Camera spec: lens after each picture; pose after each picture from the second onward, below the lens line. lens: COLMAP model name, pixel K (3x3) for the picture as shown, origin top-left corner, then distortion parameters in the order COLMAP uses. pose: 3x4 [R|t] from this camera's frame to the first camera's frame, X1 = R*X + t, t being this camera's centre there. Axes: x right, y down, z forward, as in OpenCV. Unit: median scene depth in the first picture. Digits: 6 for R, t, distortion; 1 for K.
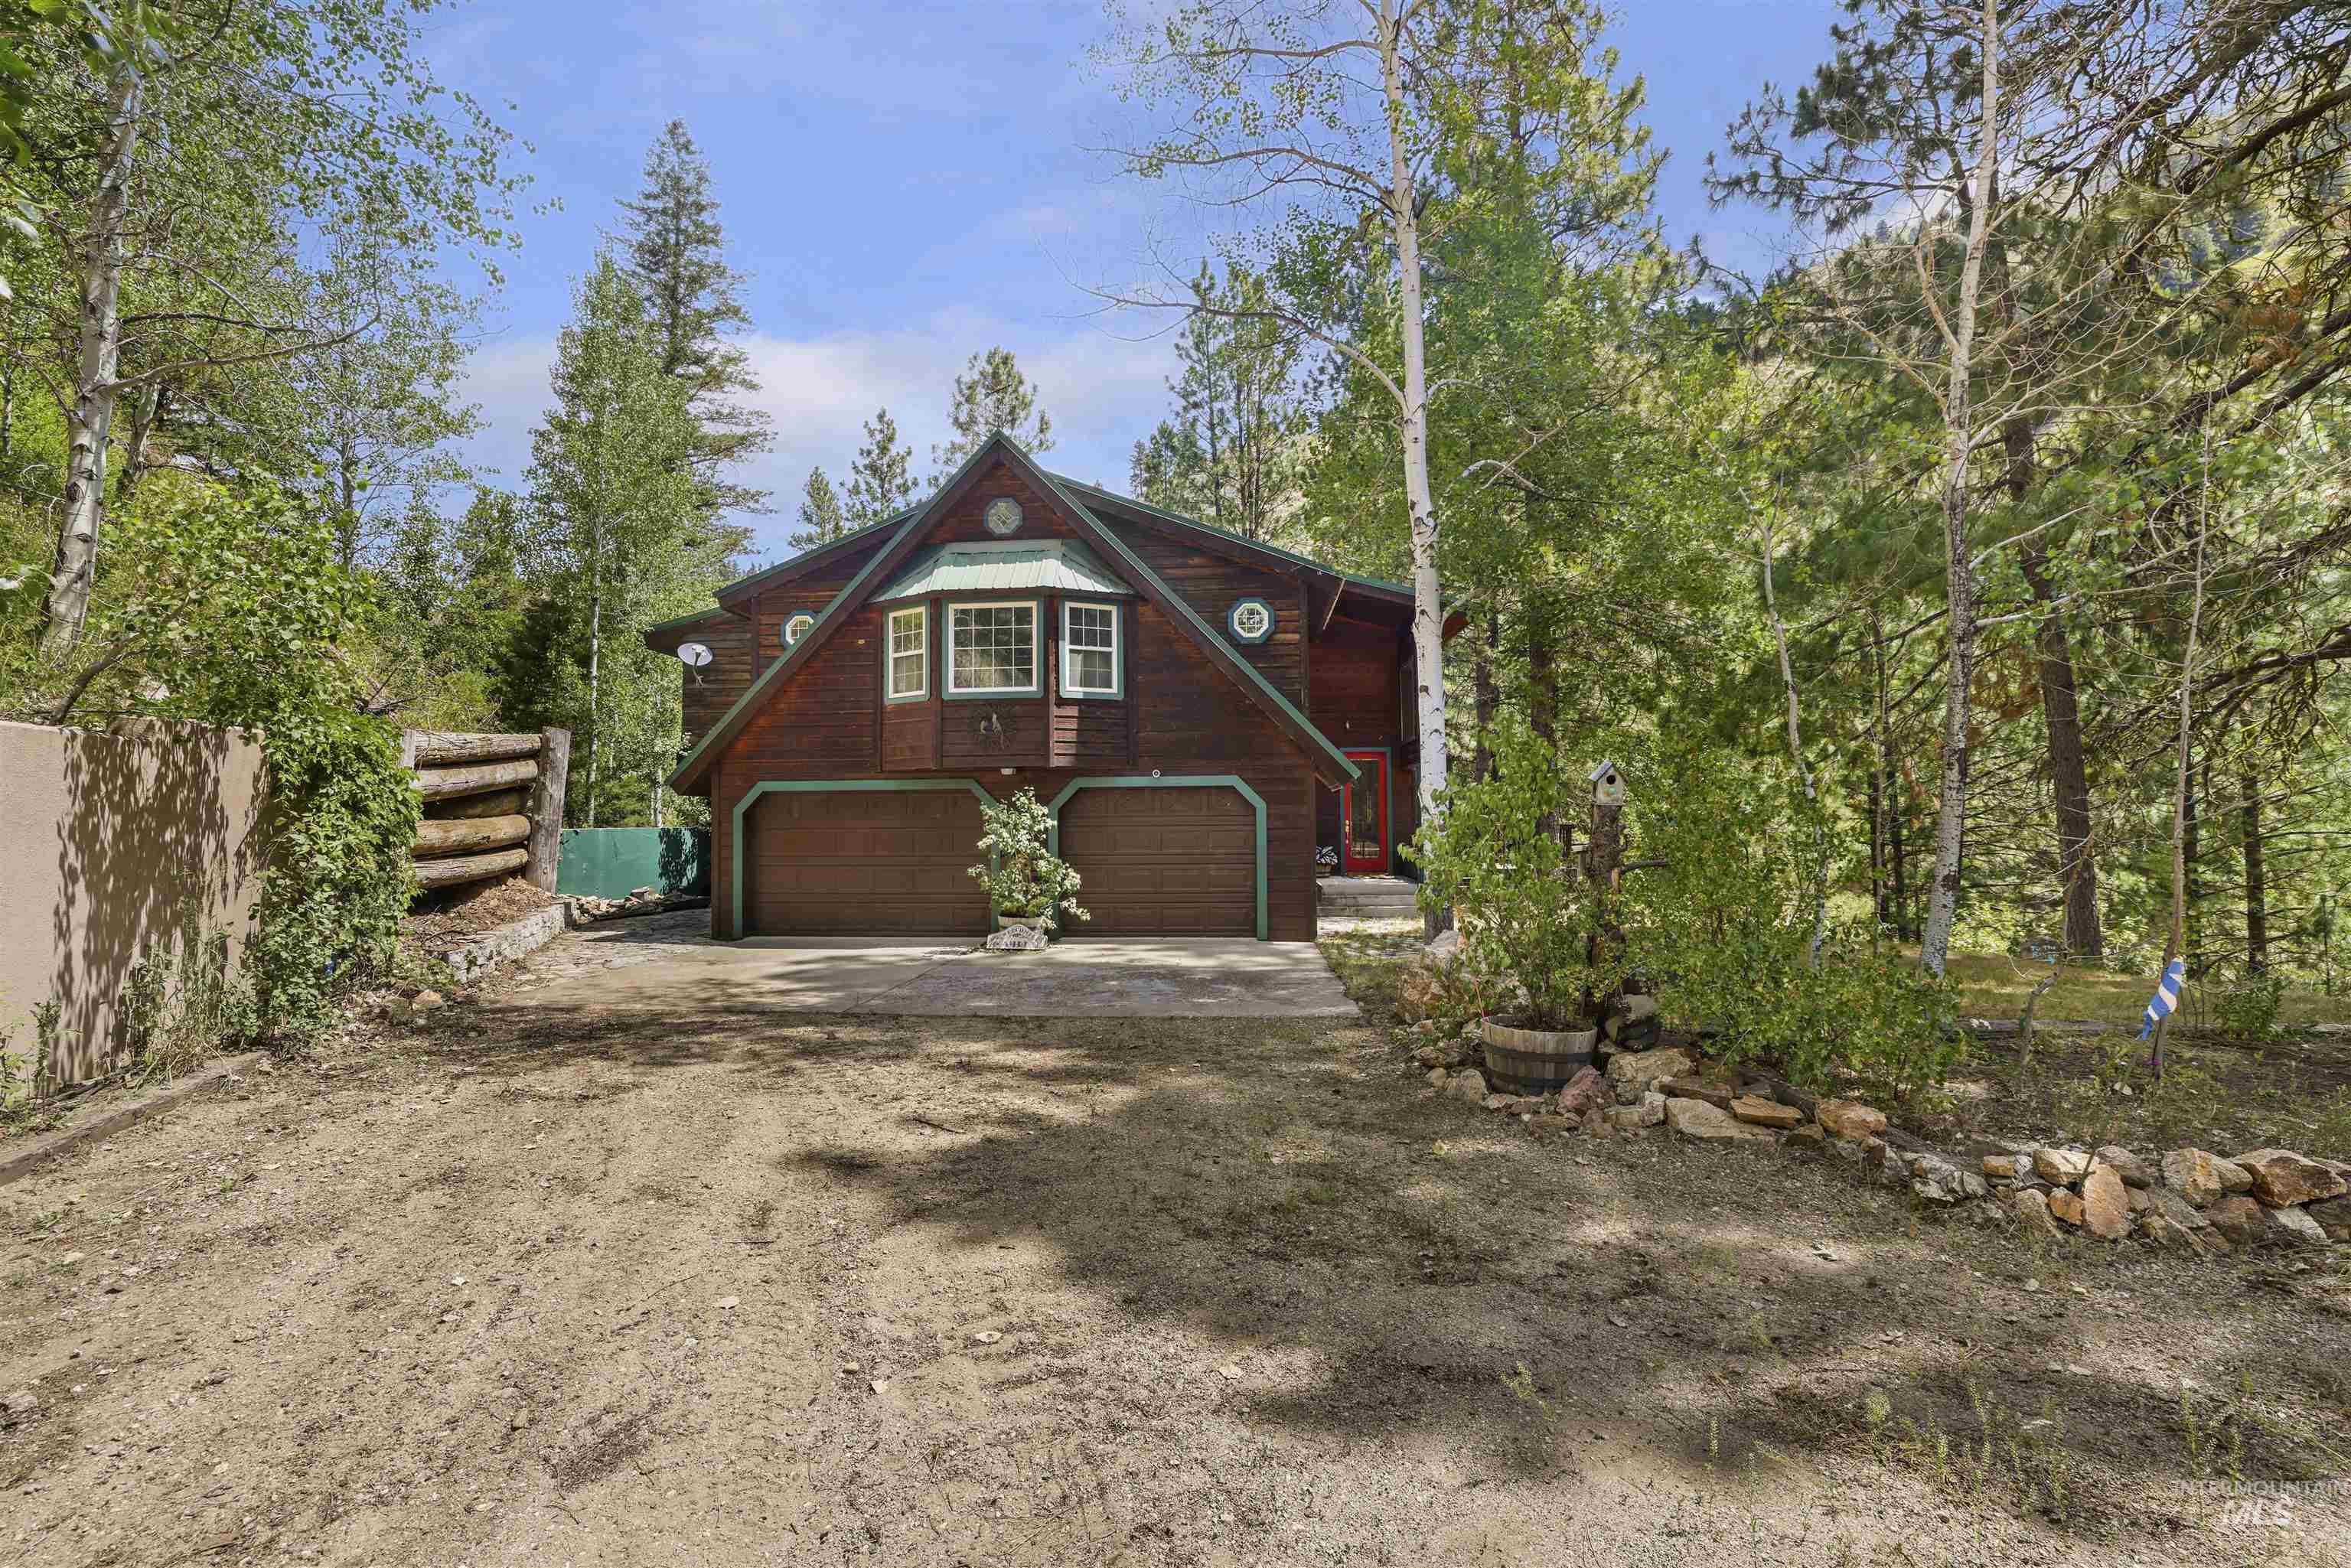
lens RADIAL K [[1040.5, 0, 1169.3], [0, 1040.5, 779.6], [0, 0, 1]] dist [-0.009691, 0.007841]
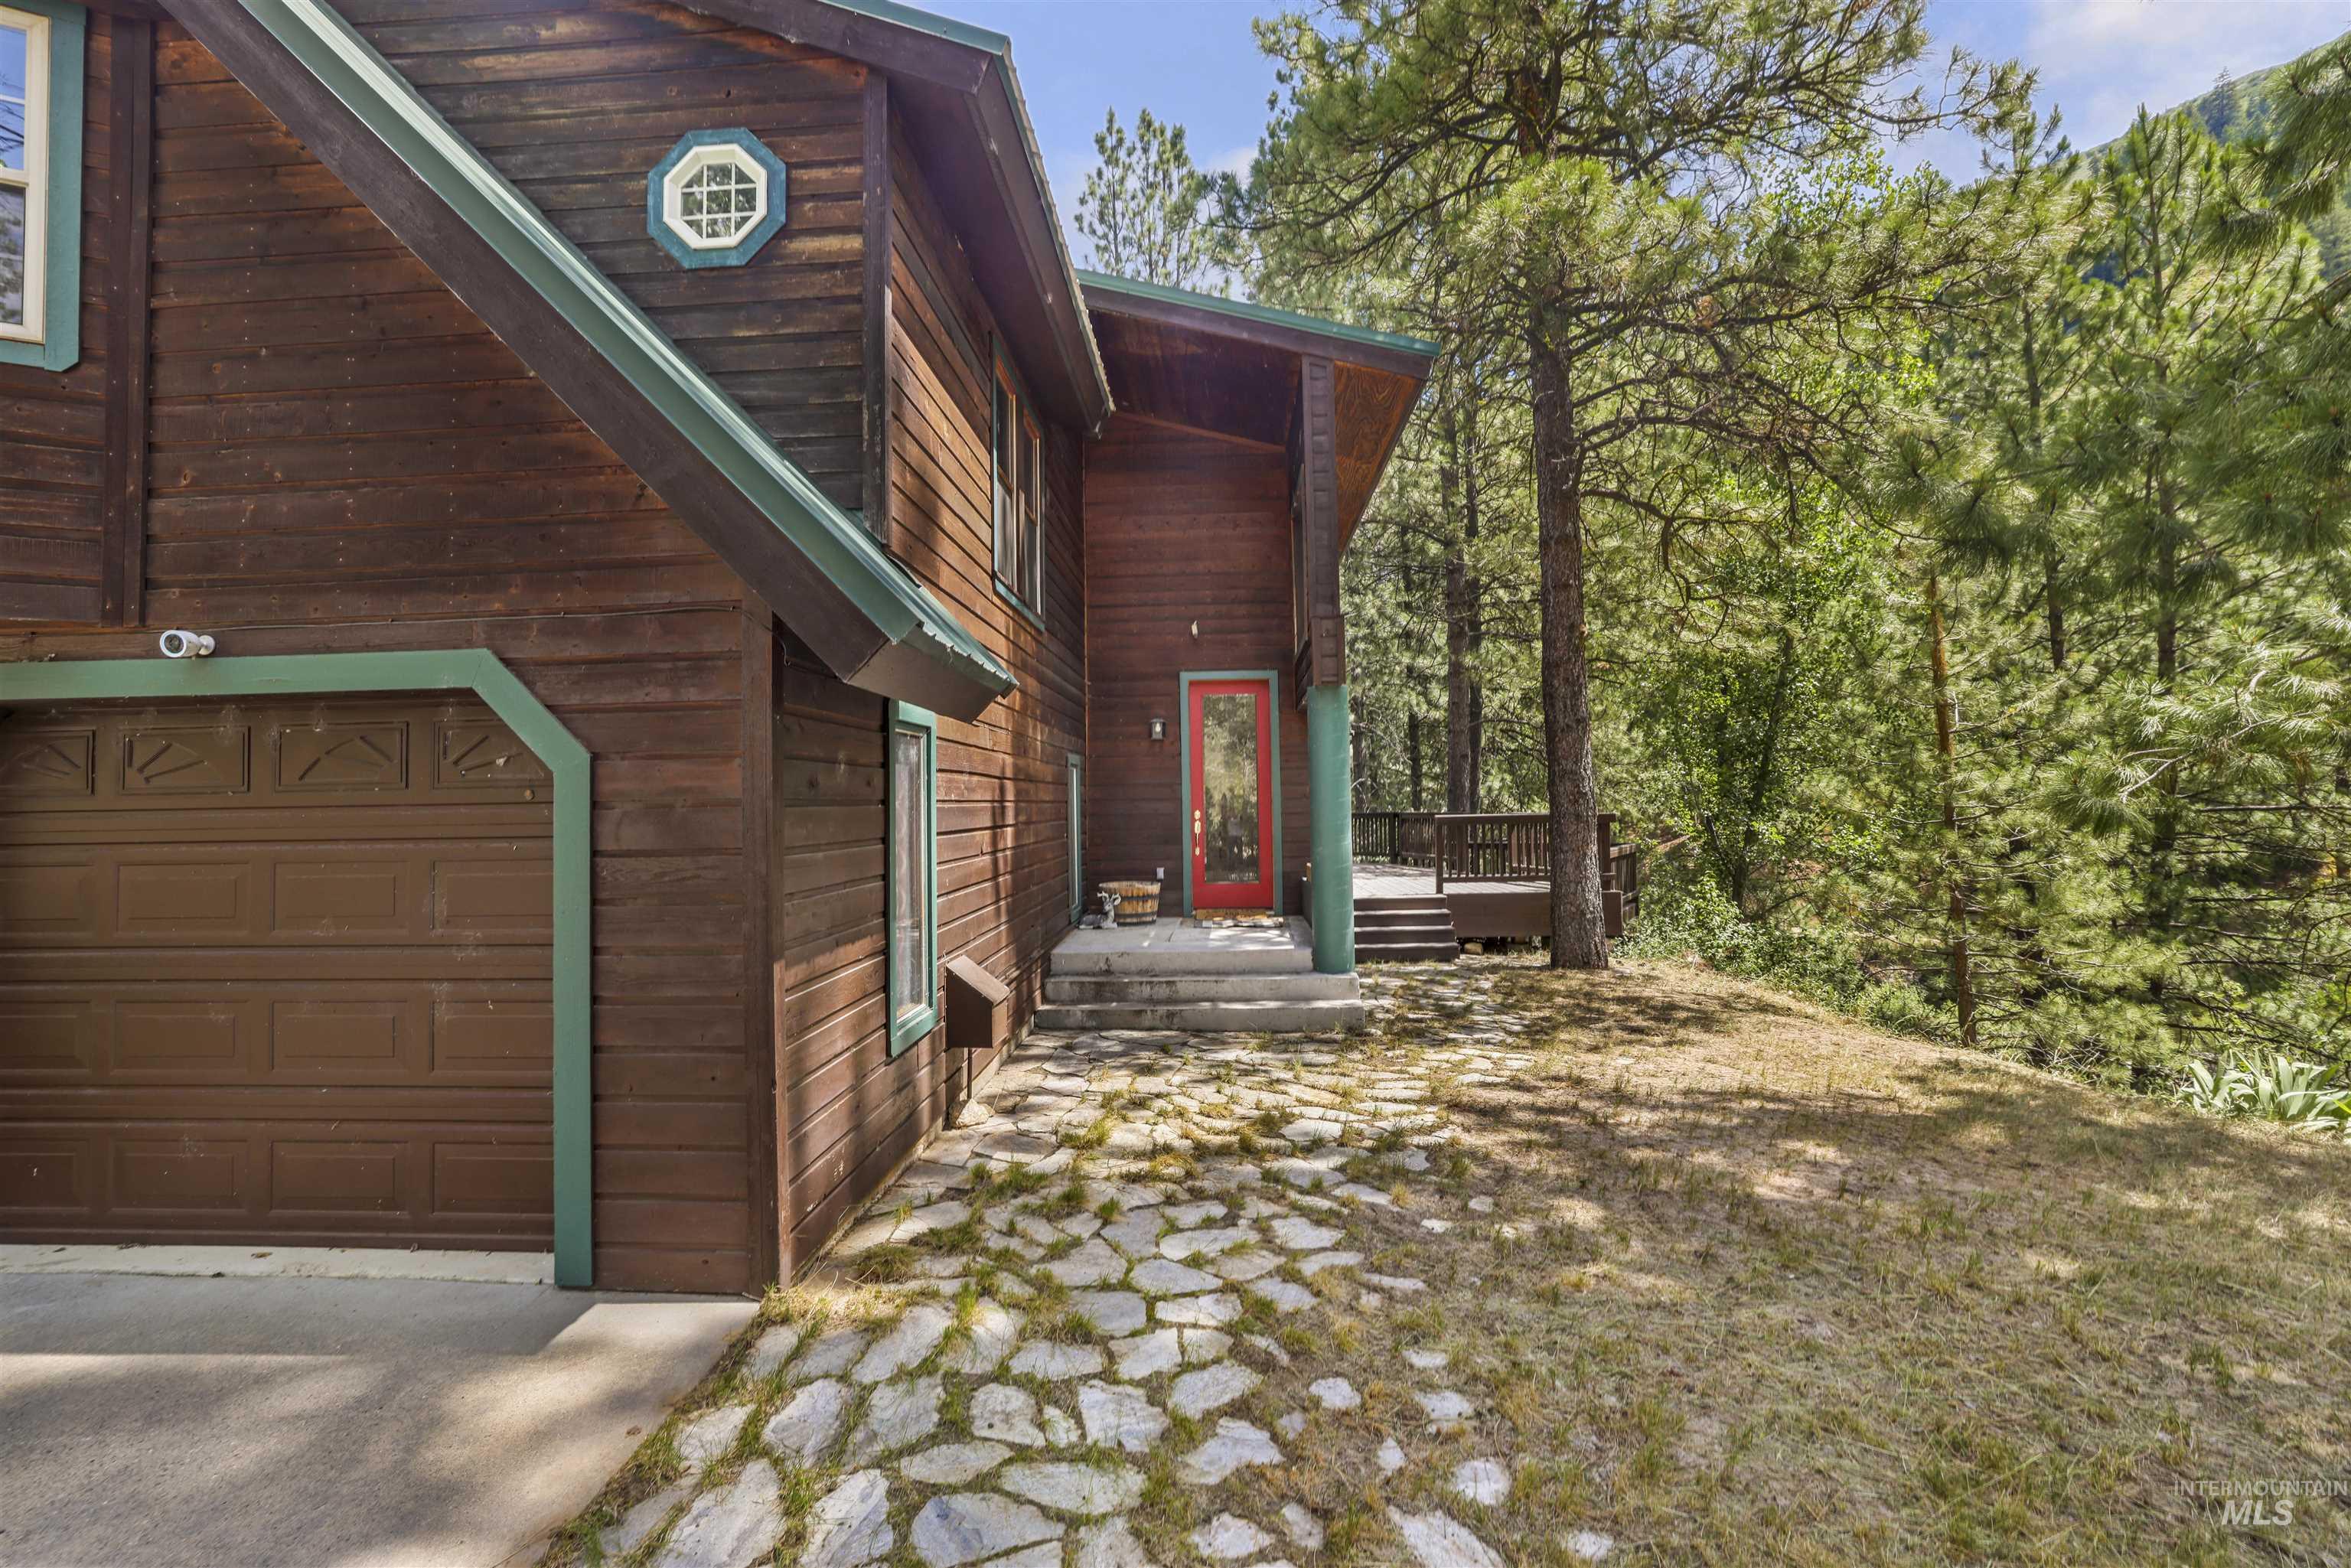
lens RADIAL K [[1040.5, 0, 1169.3], [0, 1040.5, 779.6], [0, 0, 1]] dist [-0.009691, 0.007841]
pose [[0.999824, -0.008974, 0.016469, 0.211761], [0.008787, 0.999896, 0.011403, 0.024566], [-0.016570, -0.011257, 0.999799, 0.673242]]
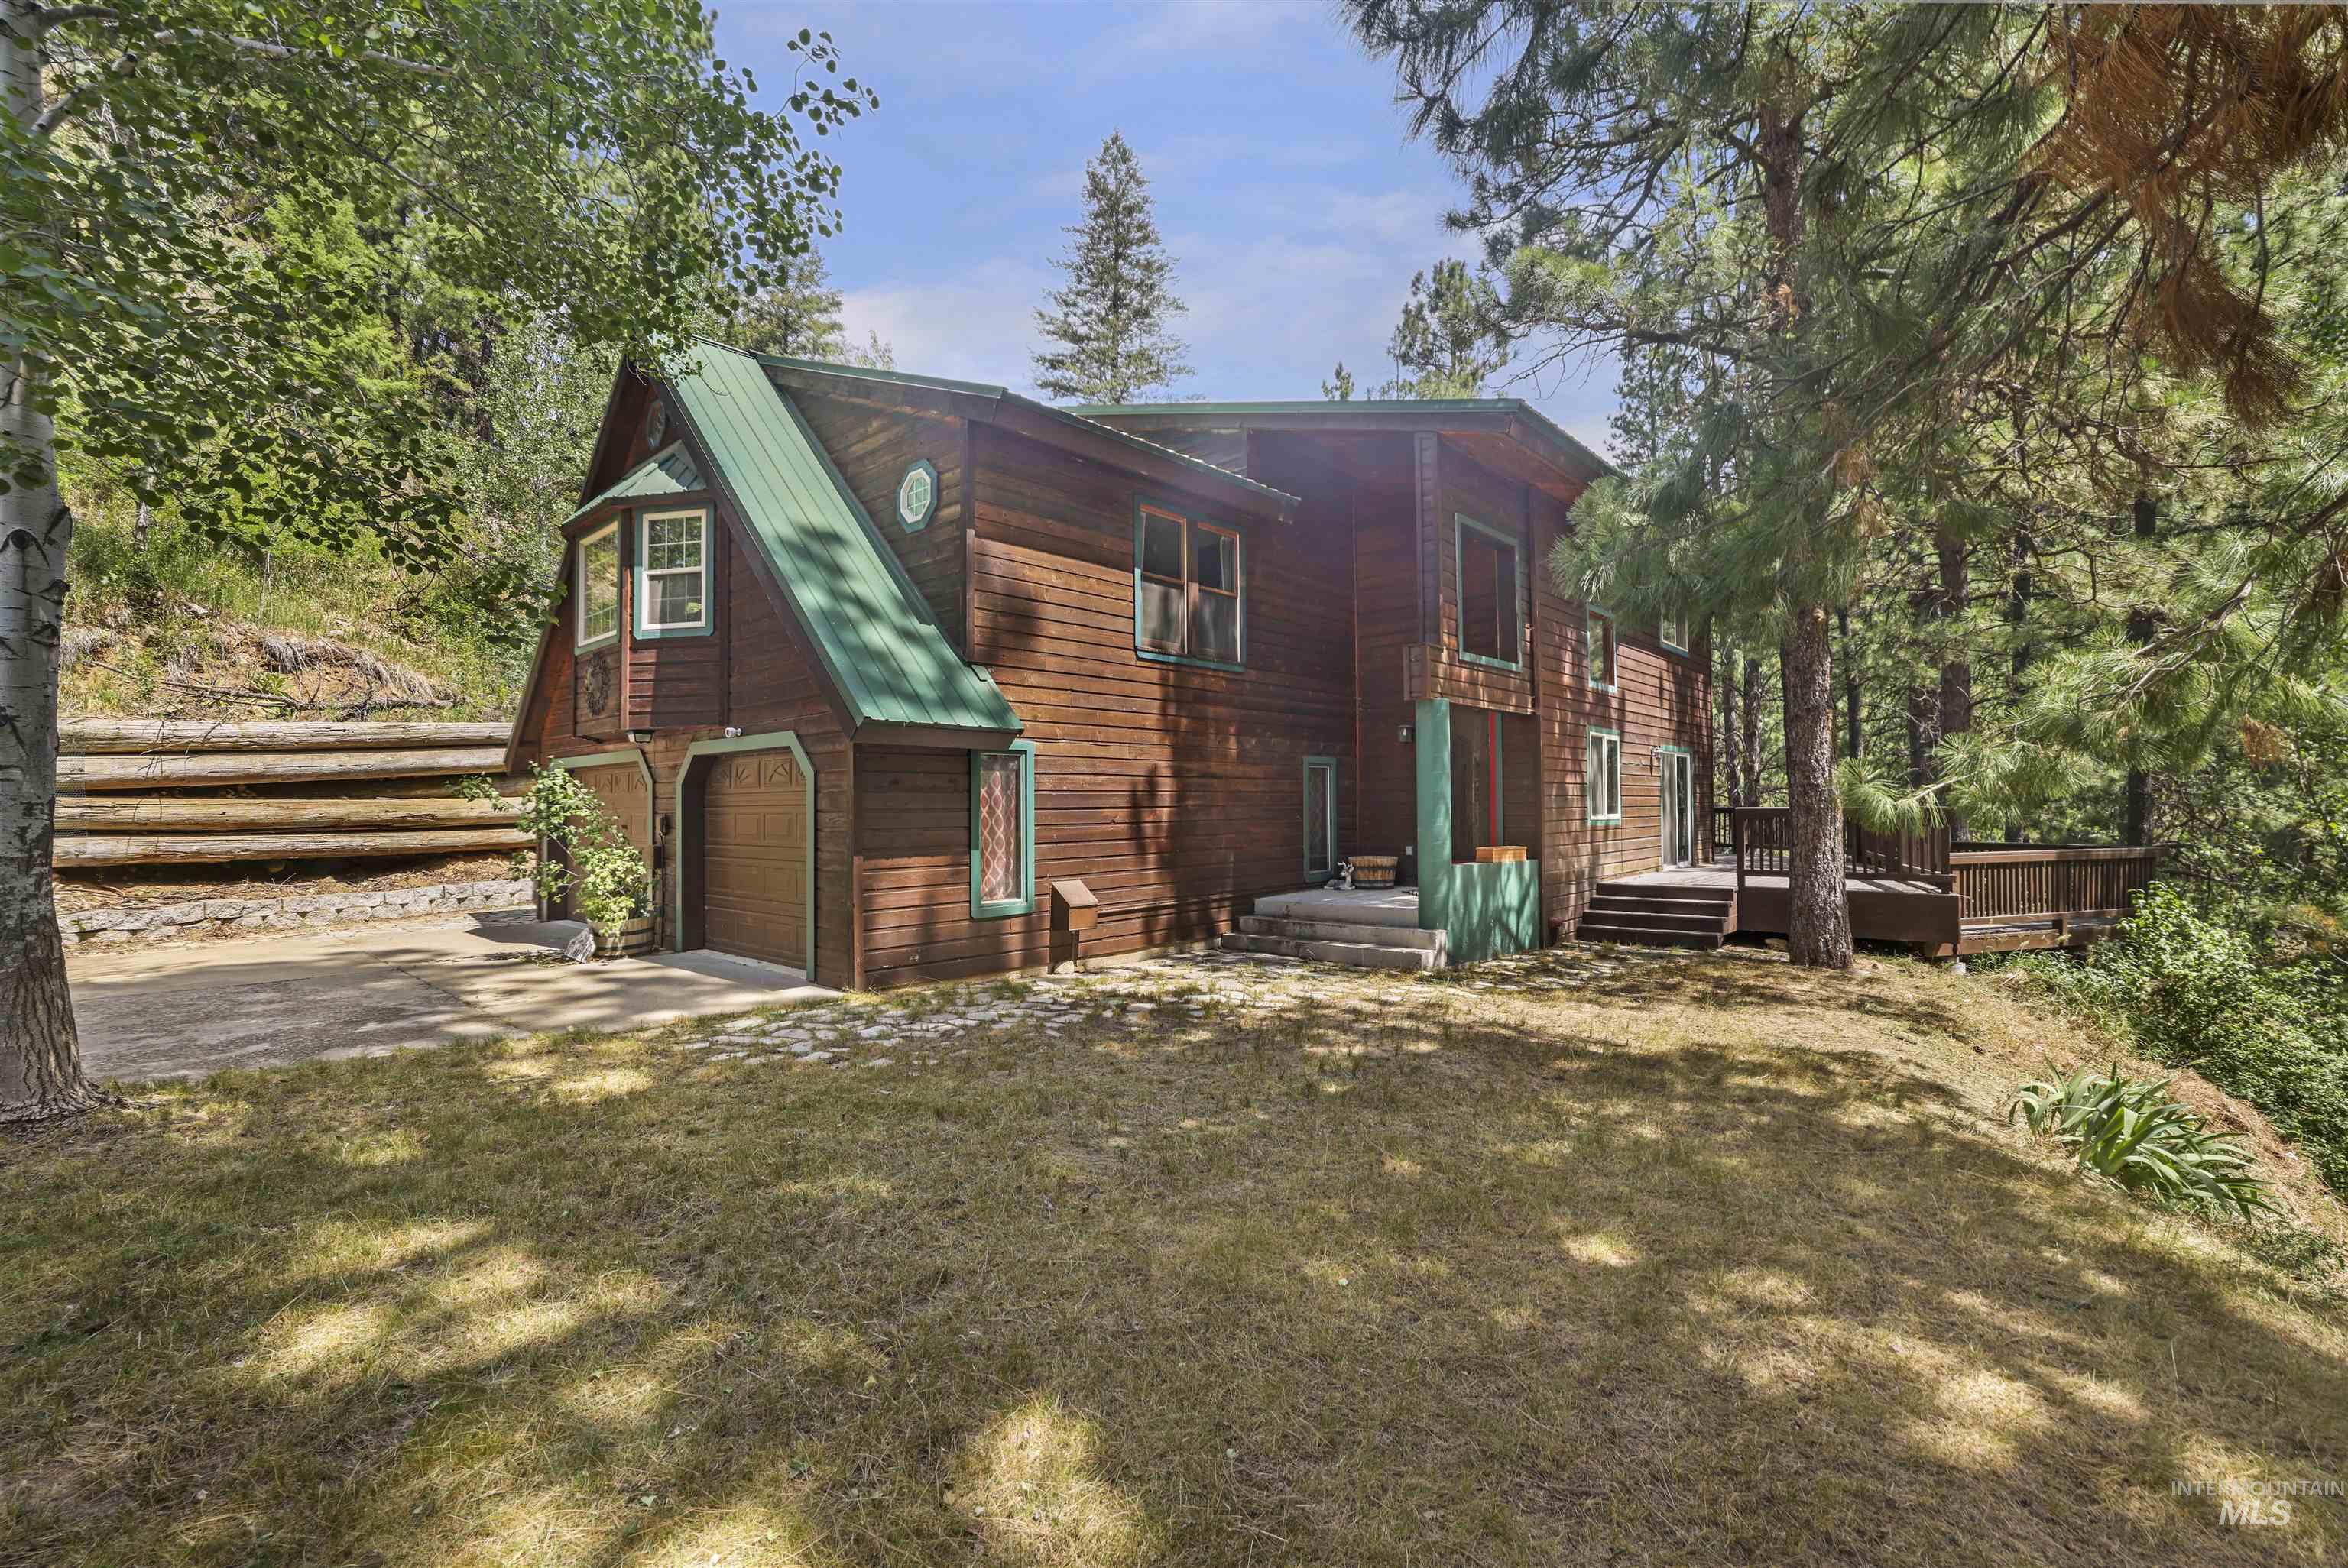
lens RADIAL K [[1032.0, 0, 1185.9], [0, 1032.0, 773.3], [0, 0, 1]] dist [-0.051302, 0.013239]
pose [[0.787050, -0.014226, -0.616726, 0.609470], [0.023459, 0.999701, 0.006878, 0.021580], [0.616443, -0.019881, 0.787148, 0.589578]]
